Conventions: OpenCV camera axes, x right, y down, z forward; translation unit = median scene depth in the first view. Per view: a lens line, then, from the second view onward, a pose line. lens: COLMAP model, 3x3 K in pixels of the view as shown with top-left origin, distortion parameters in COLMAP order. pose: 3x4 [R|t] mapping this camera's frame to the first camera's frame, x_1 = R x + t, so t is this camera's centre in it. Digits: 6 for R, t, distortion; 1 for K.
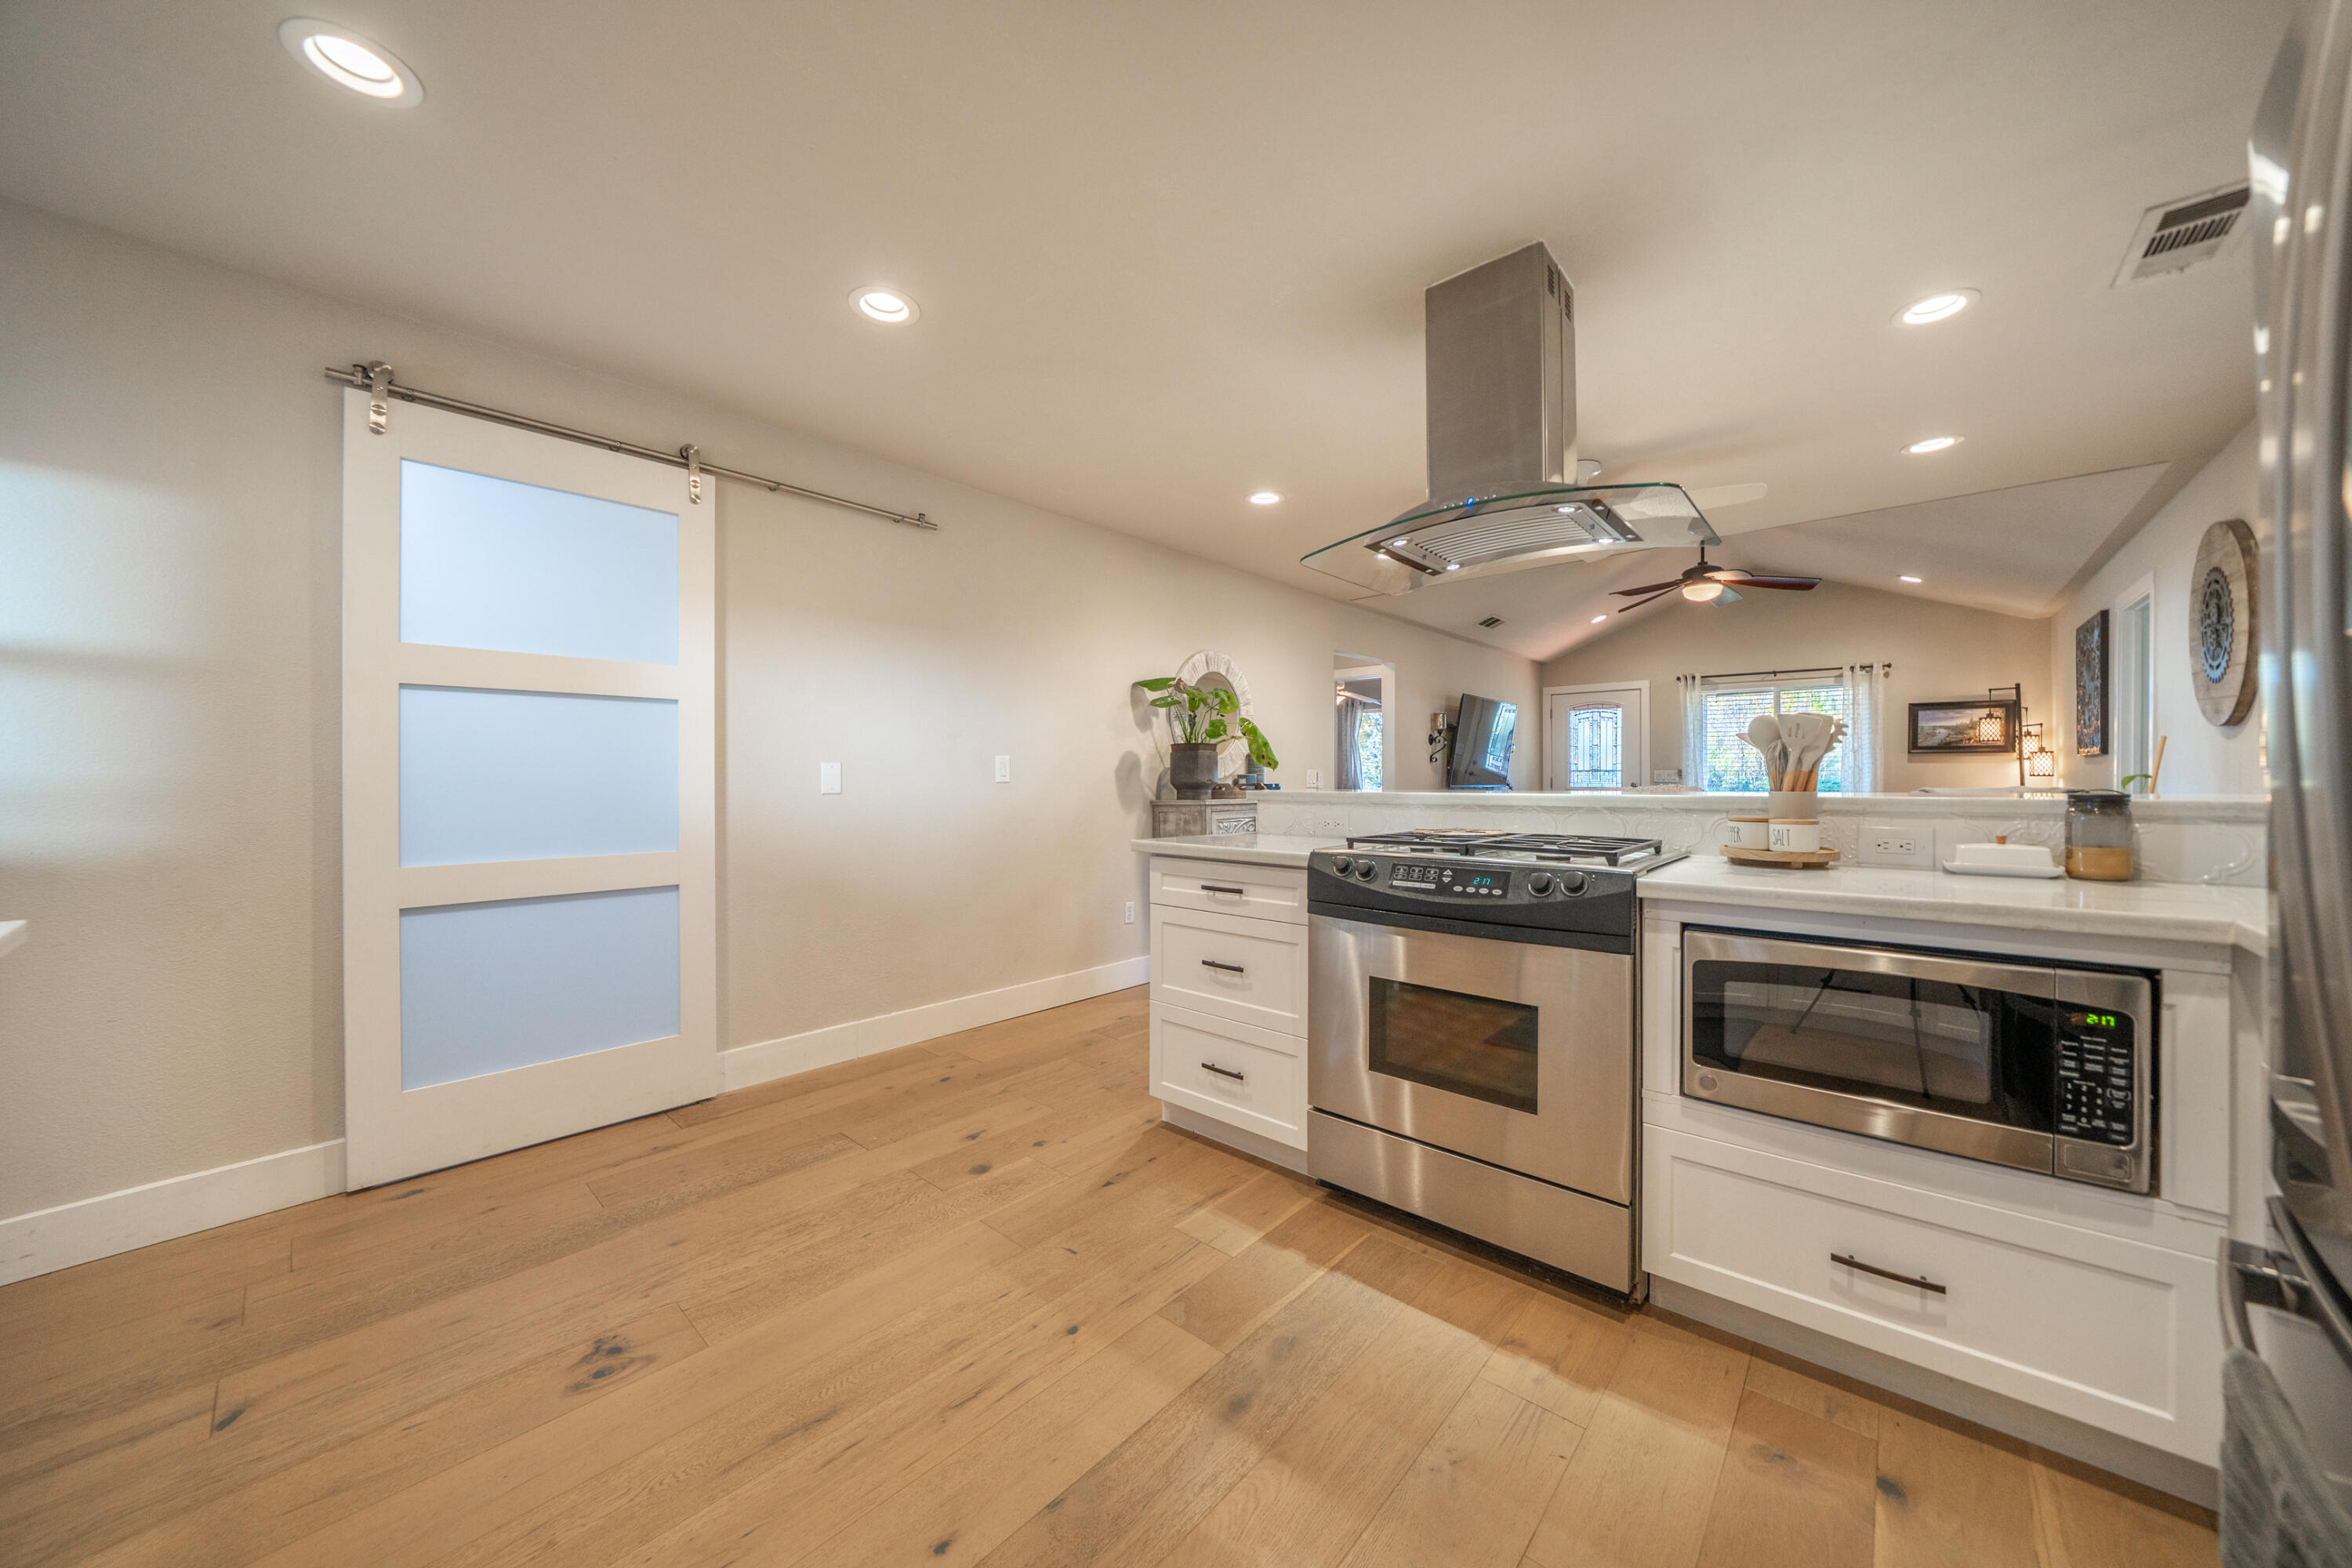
lens RADIAL K [[809.6, 0, 1176.0], [0, 809.6, 784.0], [0, 0, 1]] dist [-0.008651, -0.000134]
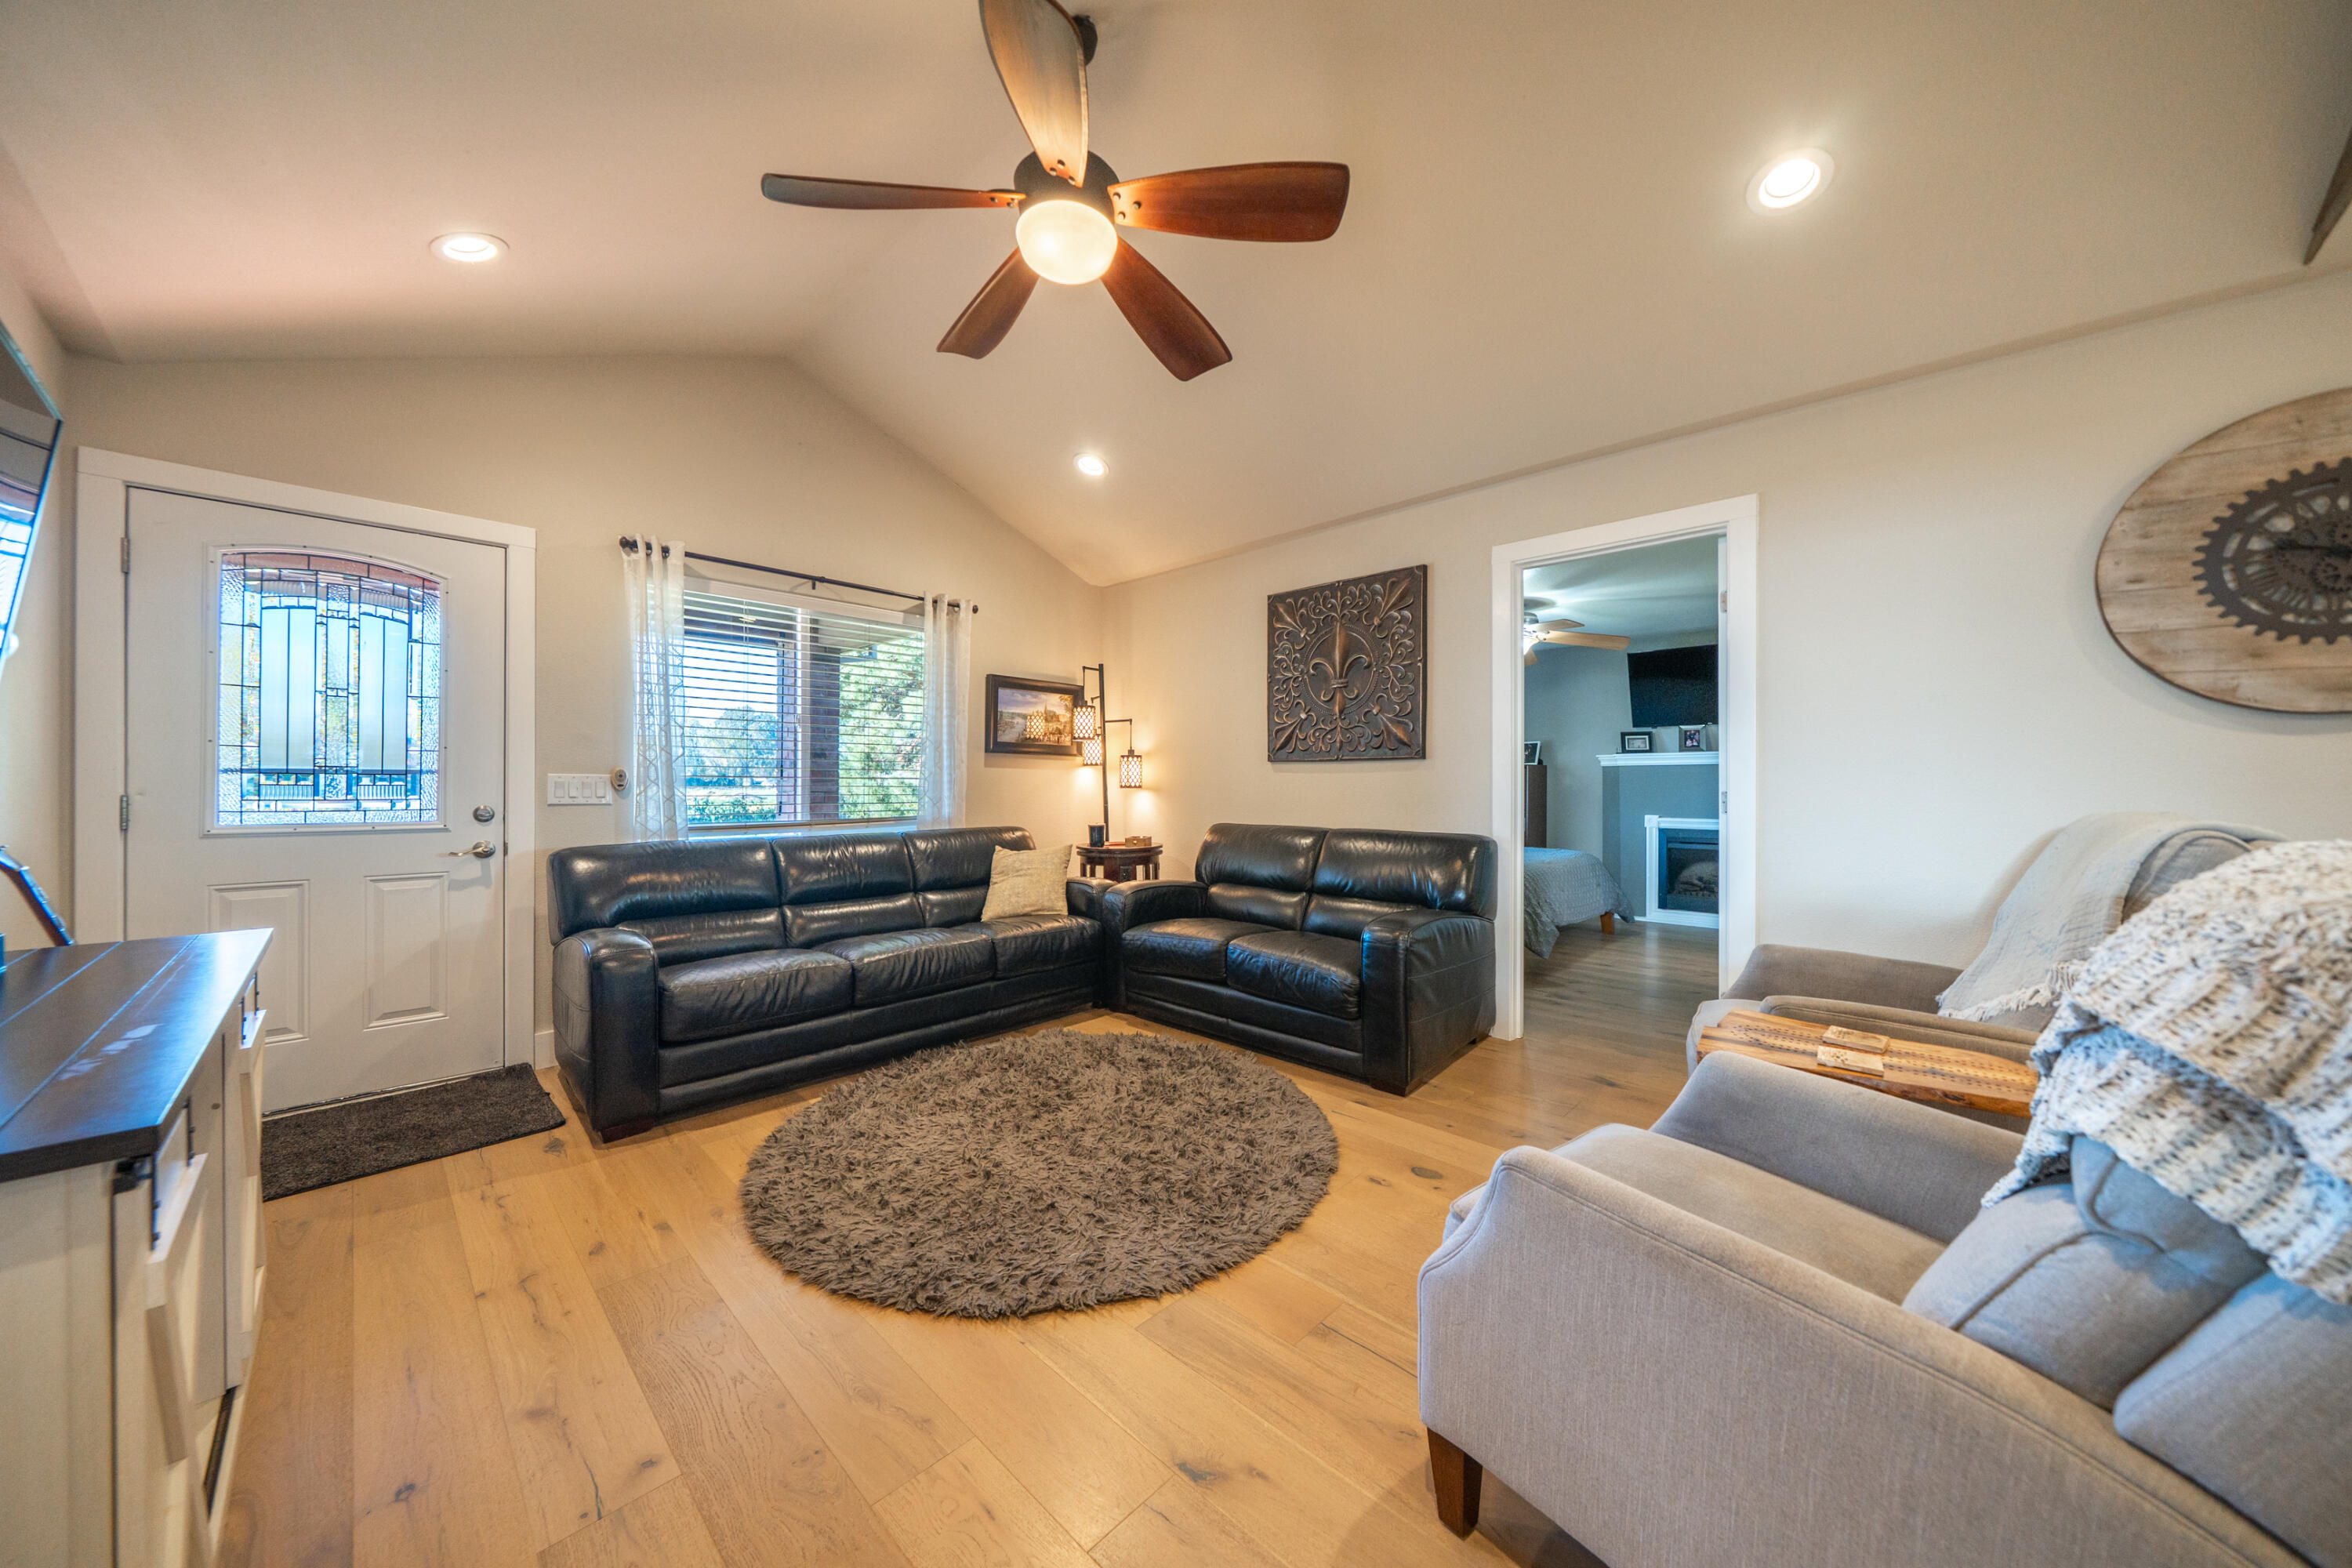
lens RADIAL K [[790.8, 0, 1176.0], [0, 790.8, 784.0], [0, 0, 1]] dist [-0.015128, -0.000063]
pose [[0.044112, 0.003233, 0.999021, 0.917549], [0.009486, 0.999948, -0.003654, -0.029904], [-0.998982, 0.009638, 0.044079, 2.654913]]
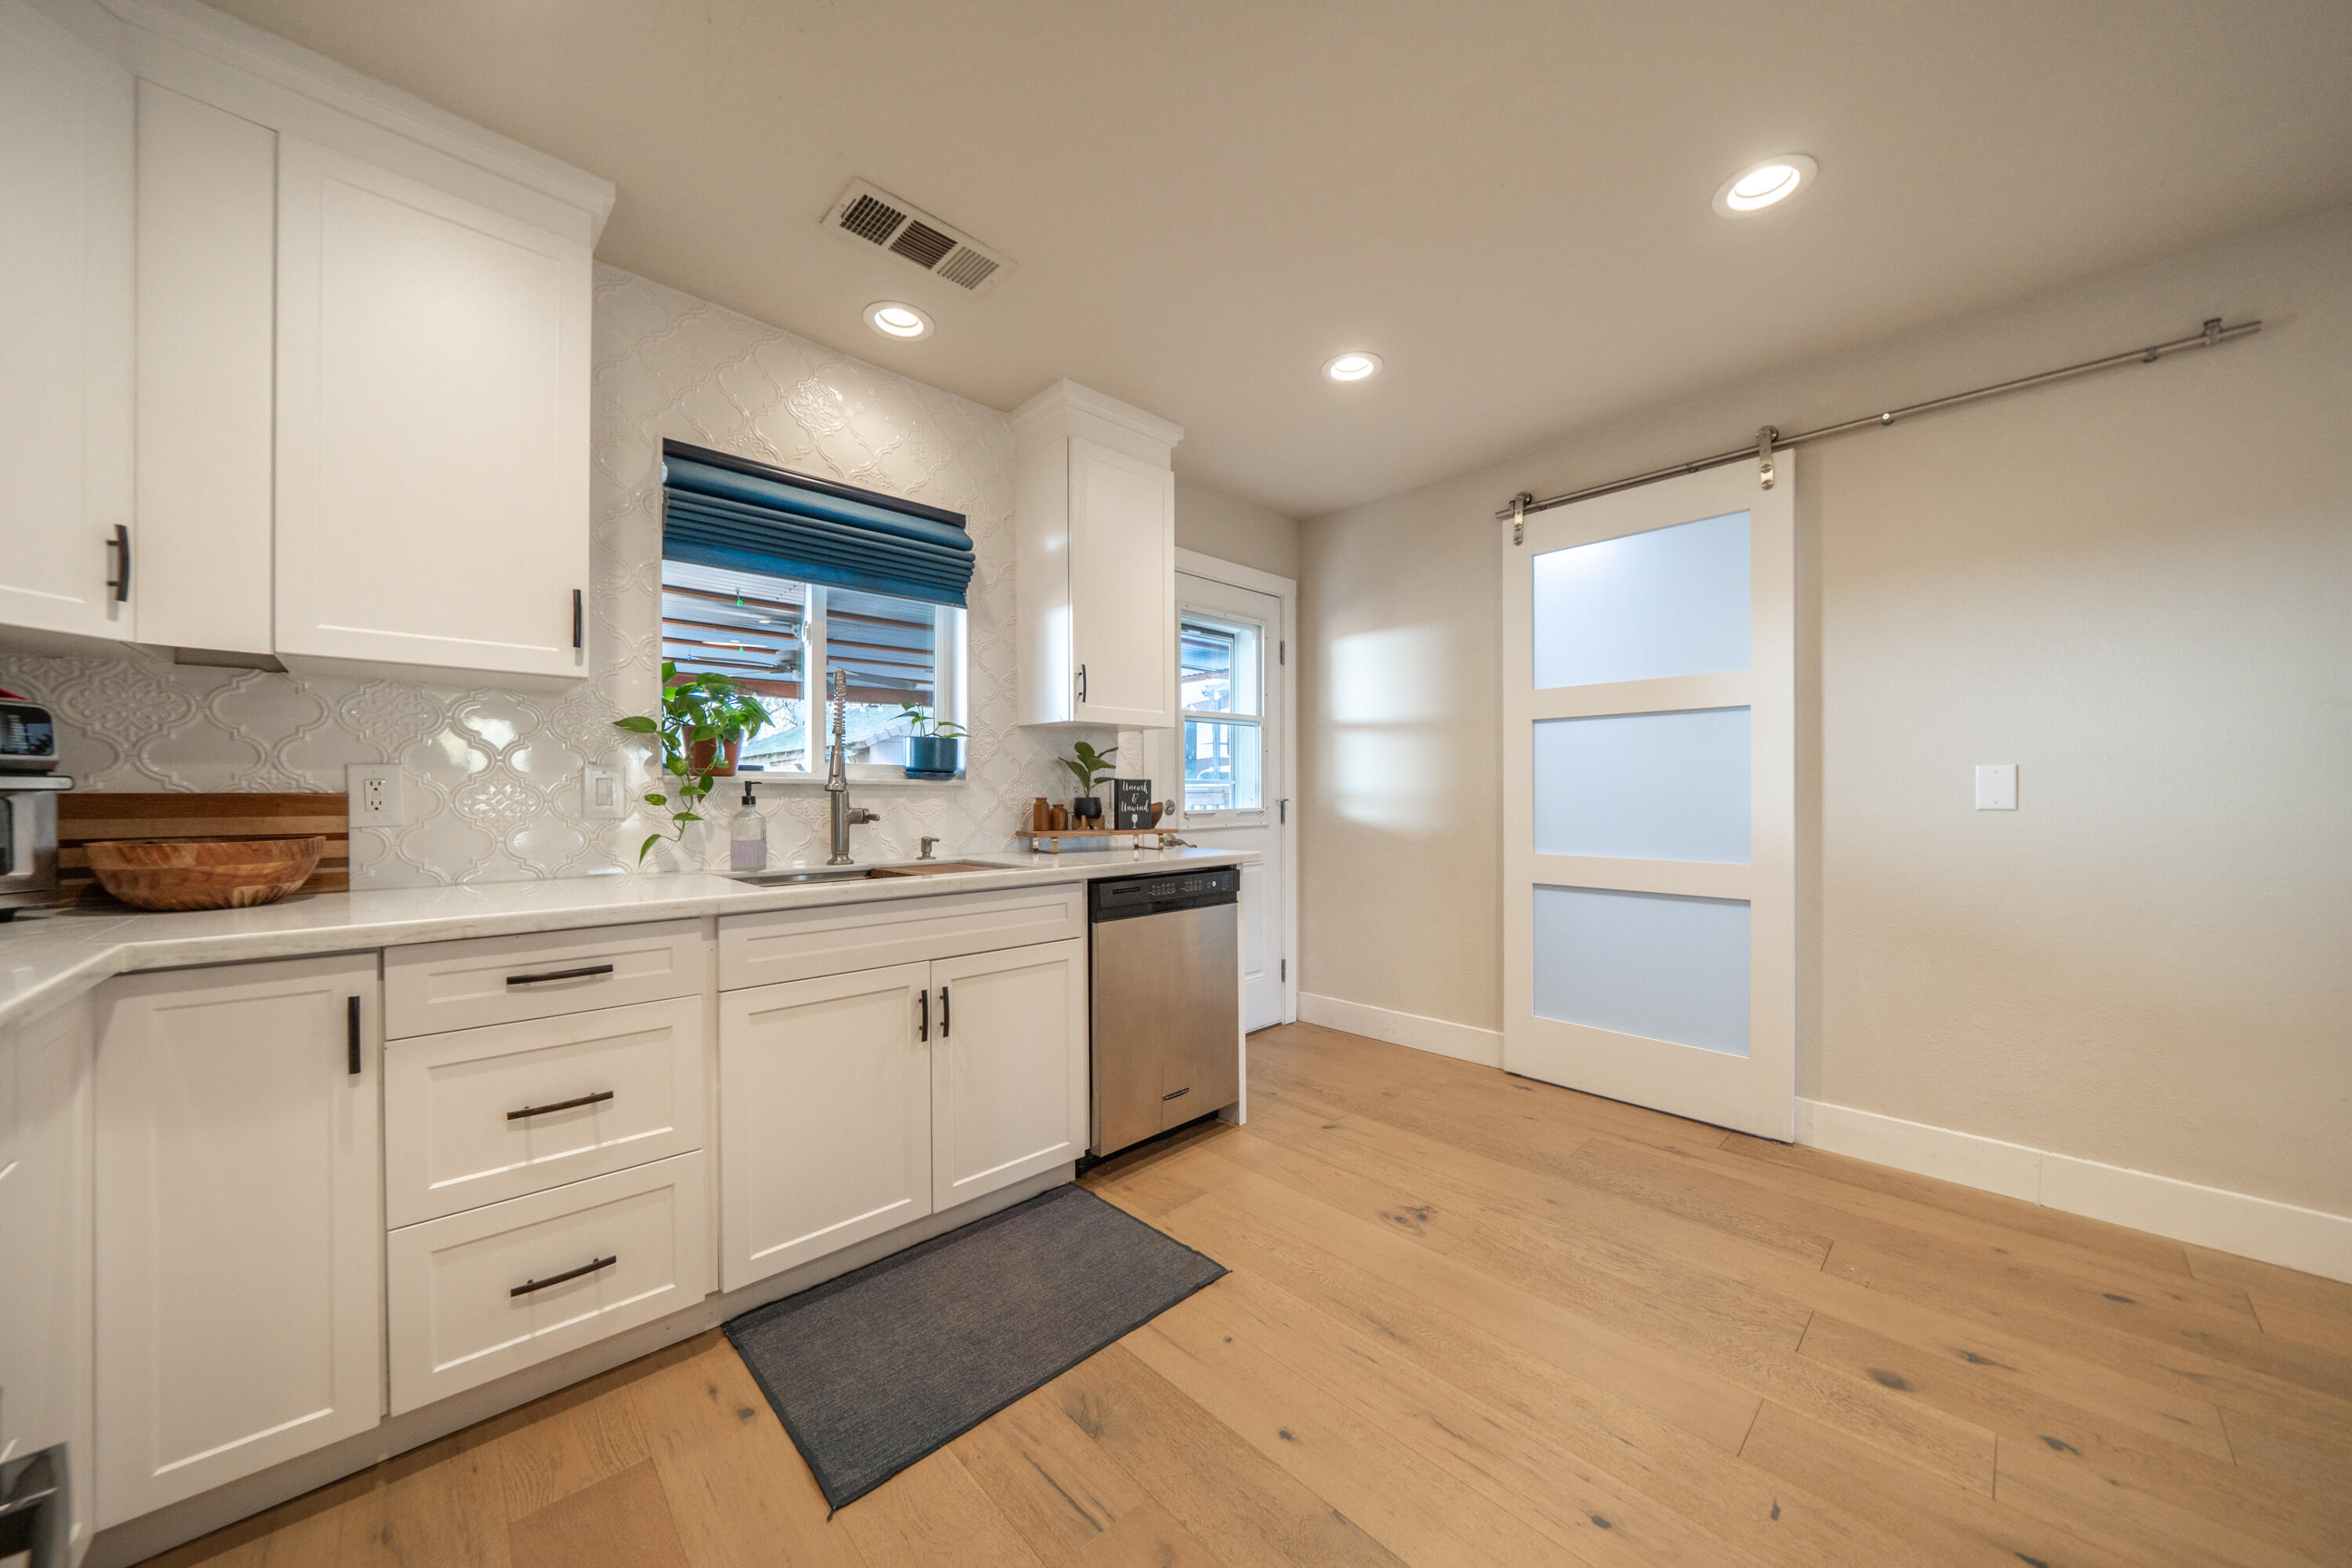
lens RADIAL K [[818.7, 0, 1171.0], [0, 818.7, 801.3], [0, 0, 1]] dist [-0.007724, 0.000114]
pose [[-0.087025, 0.012069, -0.996133, 0.475216], [-0.003524, 0.999917, 0.012422, -0.001406], [0.996200, 0.004591, -0.086975, 0.483718]]
